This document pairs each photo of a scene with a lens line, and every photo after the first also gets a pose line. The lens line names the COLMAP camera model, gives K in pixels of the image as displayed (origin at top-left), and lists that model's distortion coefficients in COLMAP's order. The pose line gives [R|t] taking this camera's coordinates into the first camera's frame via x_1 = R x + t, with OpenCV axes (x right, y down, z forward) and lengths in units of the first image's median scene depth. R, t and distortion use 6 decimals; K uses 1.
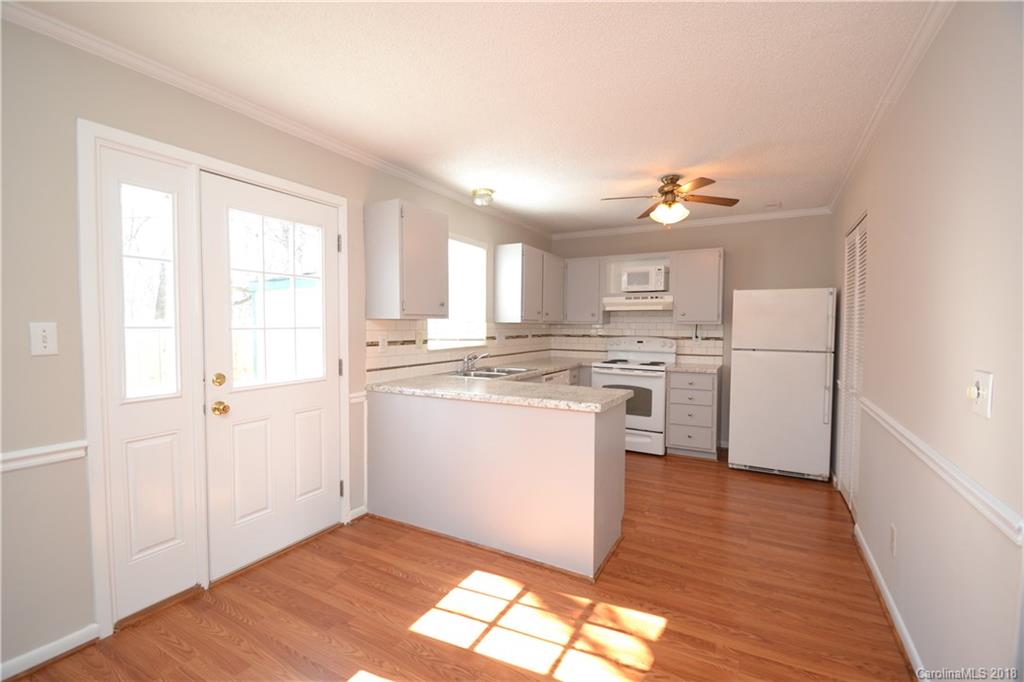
lens RADIAL K [[454.1, 0, 505.2], [0, 454.1, 341.7], [0, 0, 1]] dist [-0.000547, -0.000227]
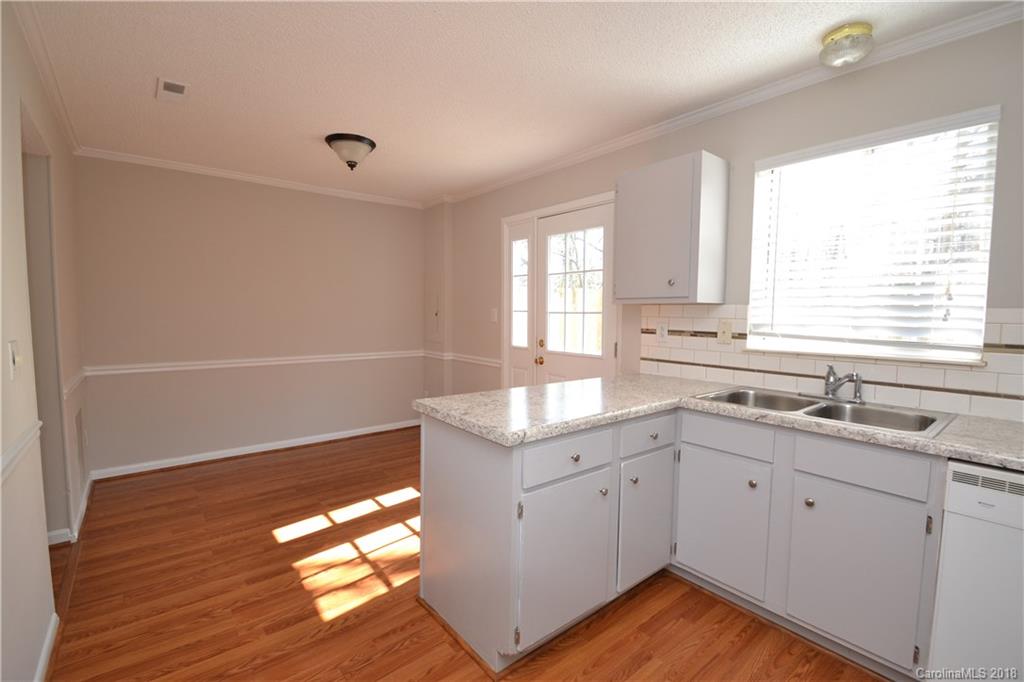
lens RADIAL K [[454.1, 0, 505.2], [0, 454.1, 341.7], [0, 0, 1]] dist [-0.000547, -0.000227]
pose [[-0.369122, 0.062860, -0.927253, 0.832271], [-0.042303, 0.995540, 0.084330, -0.048503], [0.928418, 0.070354, -0.364817, 1.304288]]
